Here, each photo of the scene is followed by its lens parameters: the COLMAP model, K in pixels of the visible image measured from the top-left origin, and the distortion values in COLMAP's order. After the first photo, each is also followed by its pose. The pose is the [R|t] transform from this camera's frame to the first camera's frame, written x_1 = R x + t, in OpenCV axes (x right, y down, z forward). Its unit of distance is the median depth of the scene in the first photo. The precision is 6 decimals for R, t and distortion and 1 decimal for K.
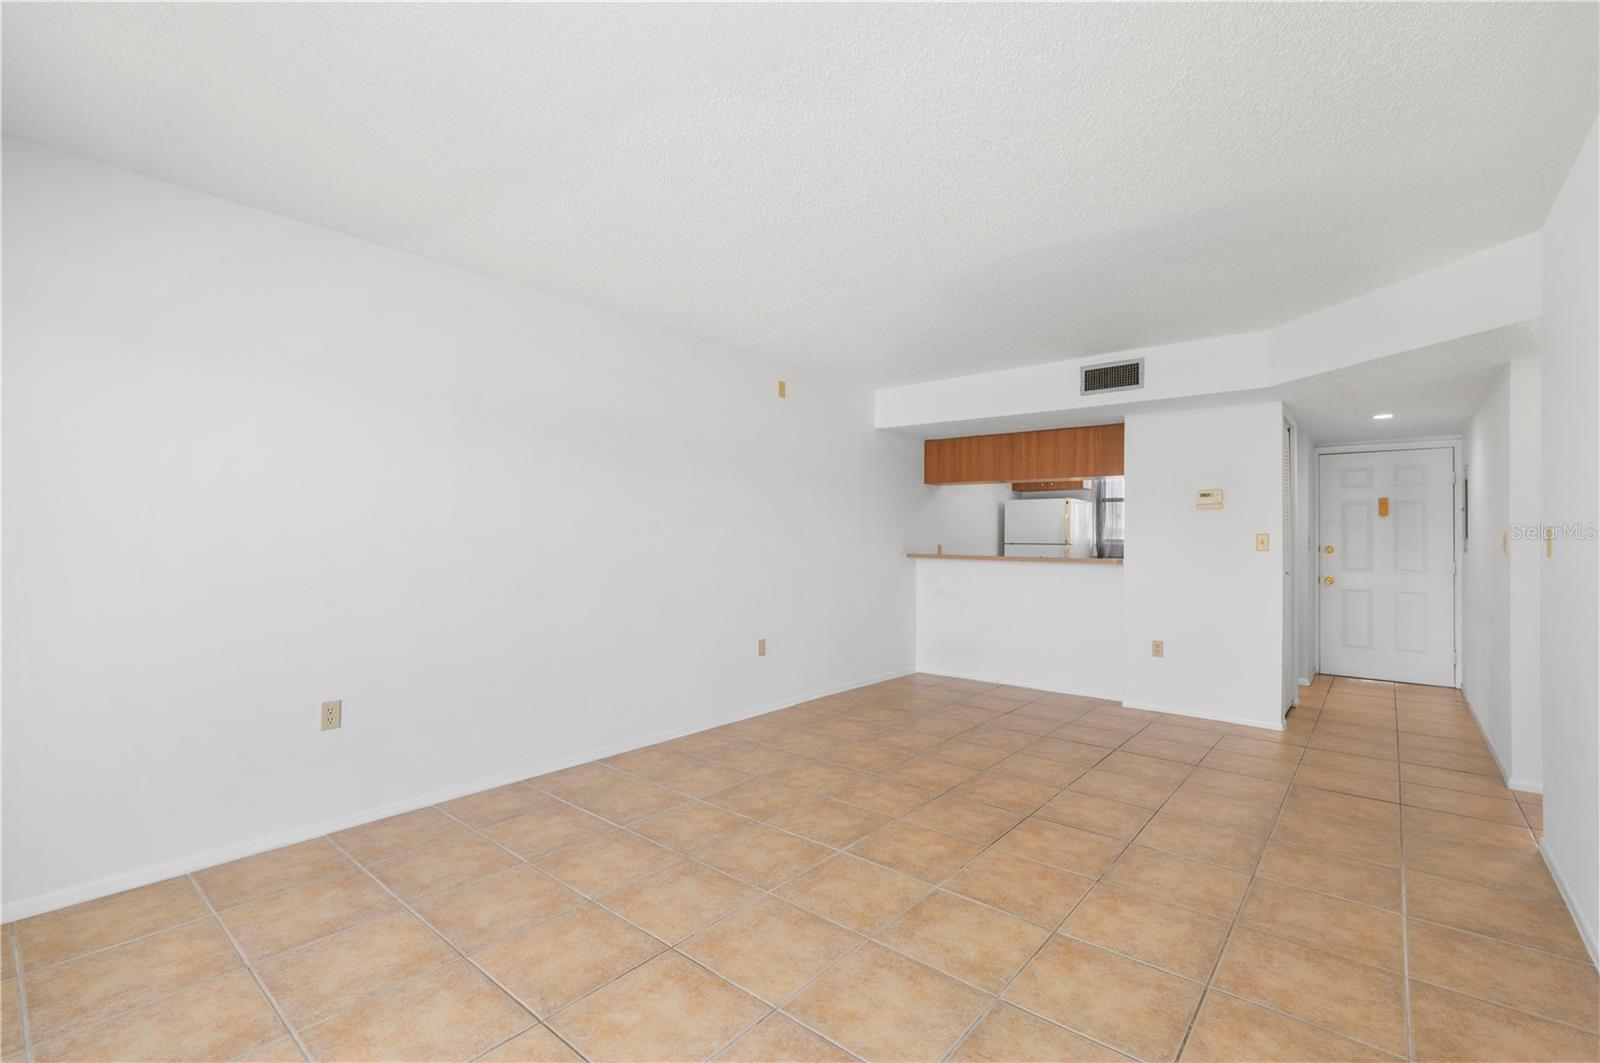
lens RADIAL K [[709.9, 0, 791.9], [0, 709.9, 531.7], [0, 0, 1]] dist [0.000706, 0.000018]
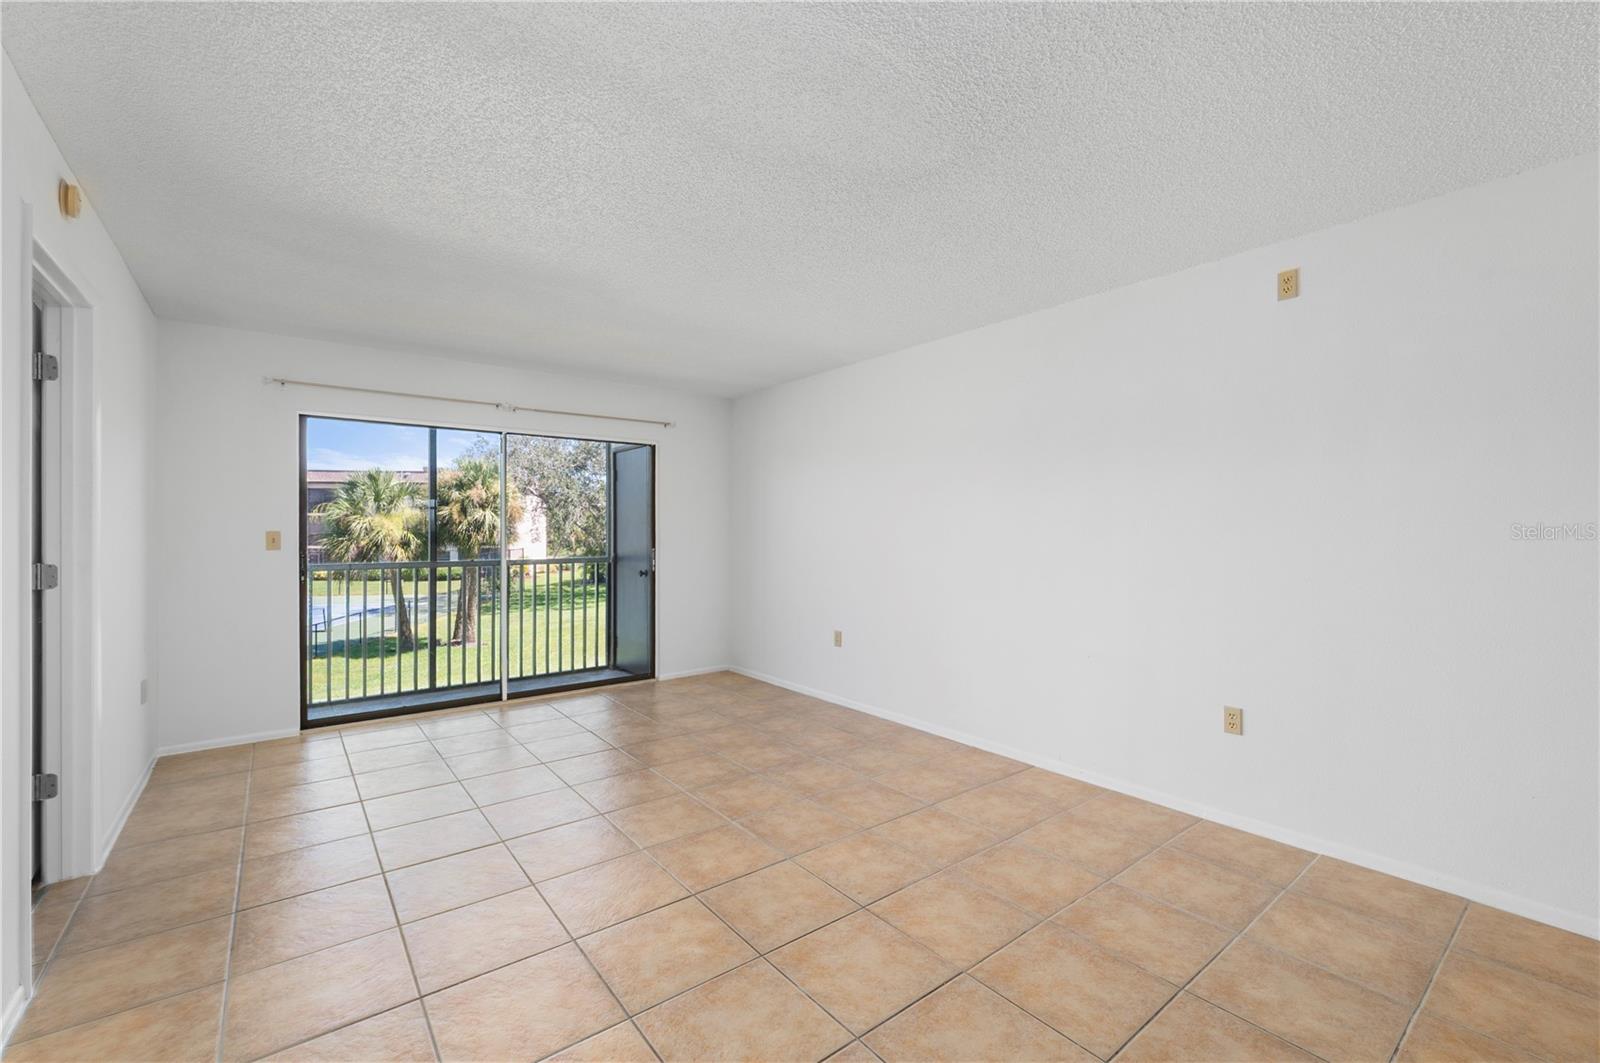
lens RADIAL K [[662.5, 0, 801.6], [0, 662.5, 538.3], [0, 0, 1]] dist [0.003311, -0.001309]
pose [[-0.199474, 0.002387, -0.979900, 0.758151], [0.004189, 0.999990, 0.001583, -0.000112], [0.979894, -0.003789, -0.199482, 0.931863]]
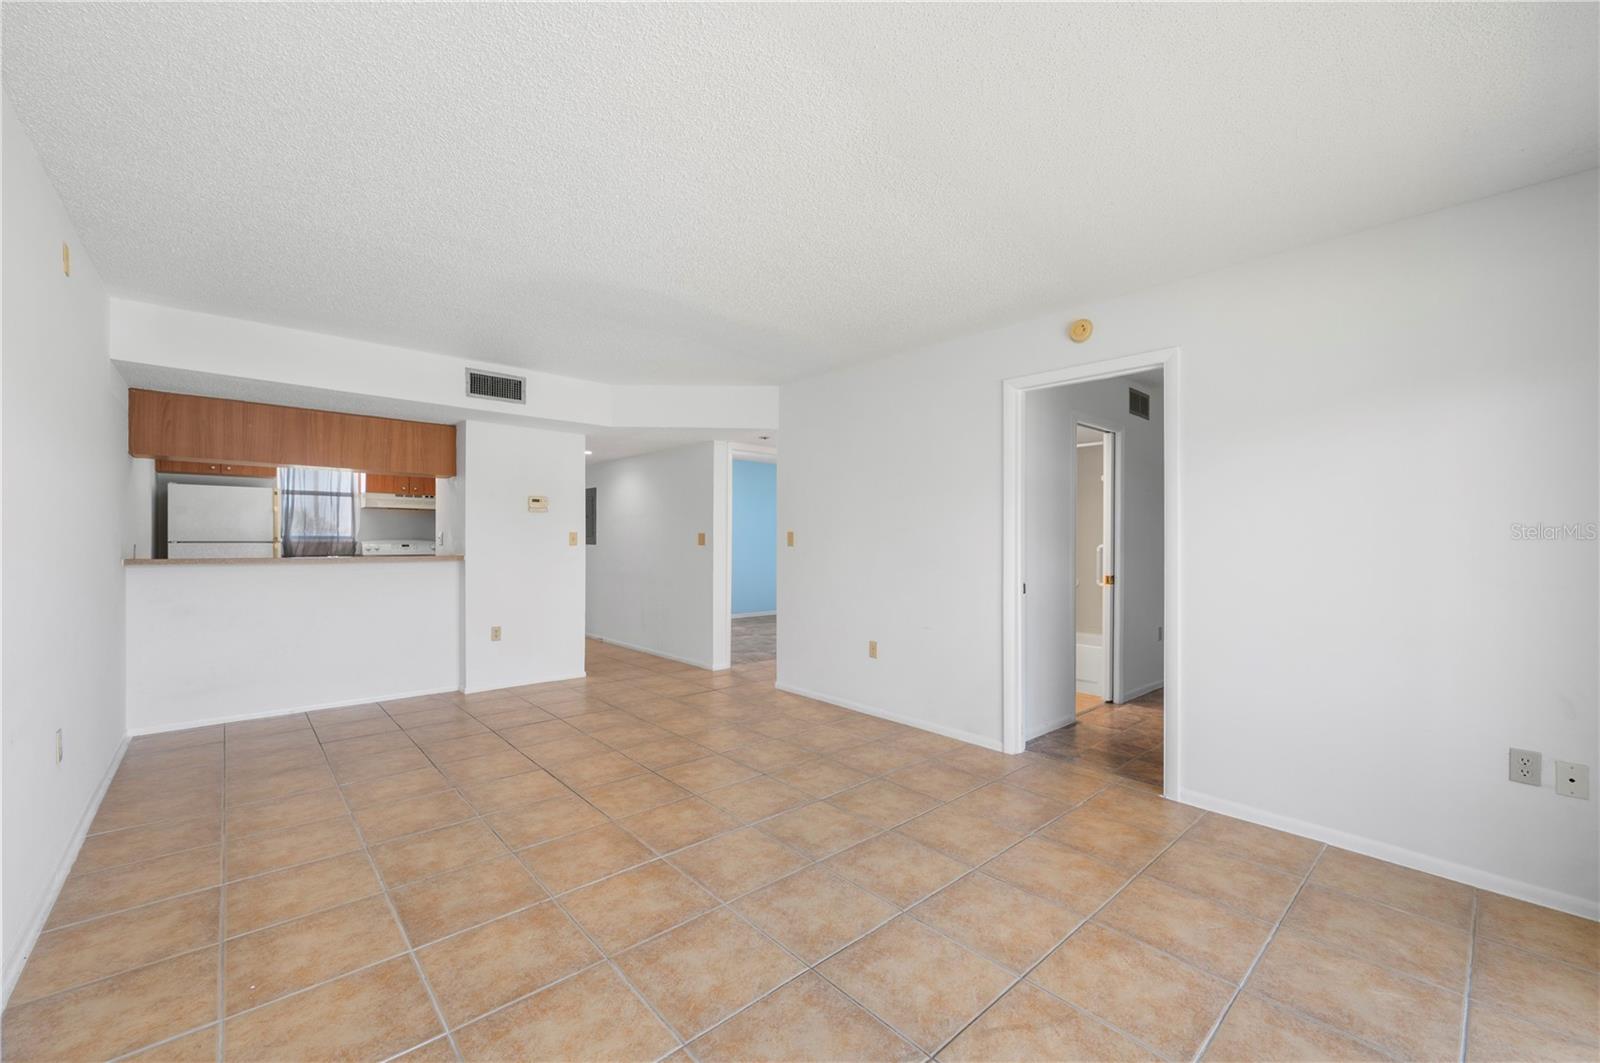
lens RADIAL K [[640.8, 0, 807.5], [0, 640.8, 553.7], [0, 0, 1]] dist [-0.003563, 0.001826]
pose [[0.123510, -0.031066, 0.991857, -0.550612], [-0.013196, 0.999370, 0.032944, -0.003608], [-0.992256, -0.017157, 0.123022, 0.491483]]
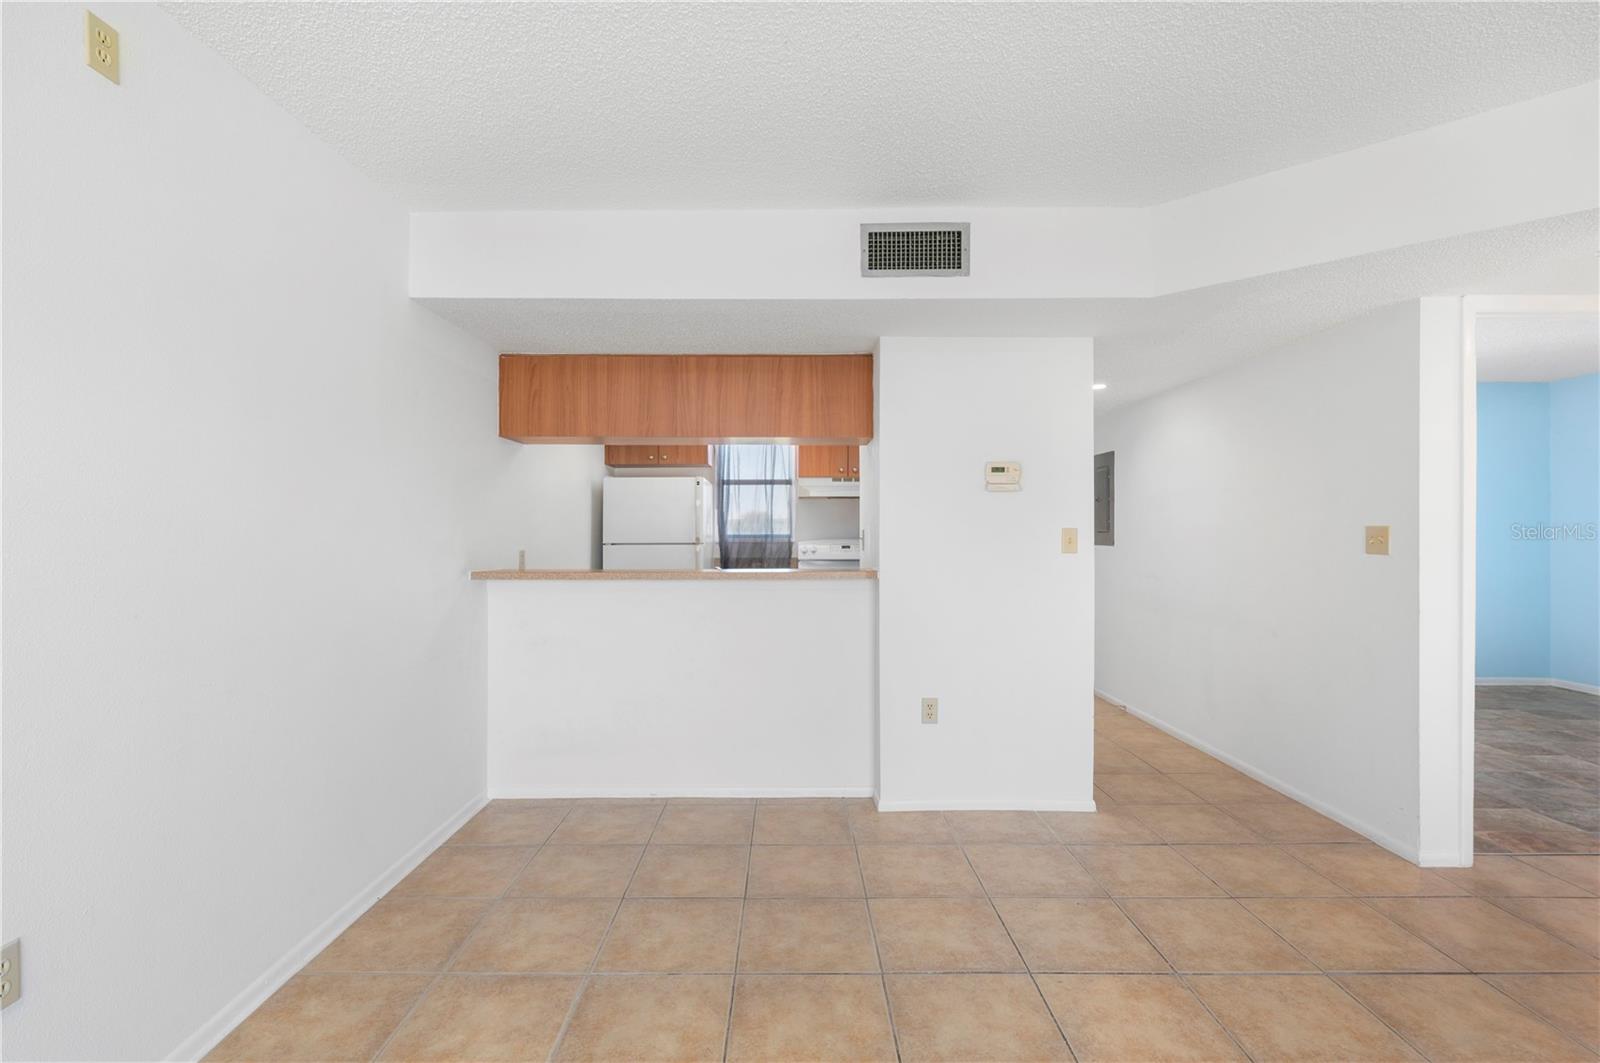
lens RADIAL K [[709.9, 0, 783.9], [0, 709.9, 529.5], [0, 0, 1]] dist [0.000706, 0.000018]
pose [[0.765379, -0.012730, 0.643454, 0.012989], [0.005847, 0.999901, 0.012827, -0.007847], [-0.643553, -0.006055, 0.765377, 0.766396]]
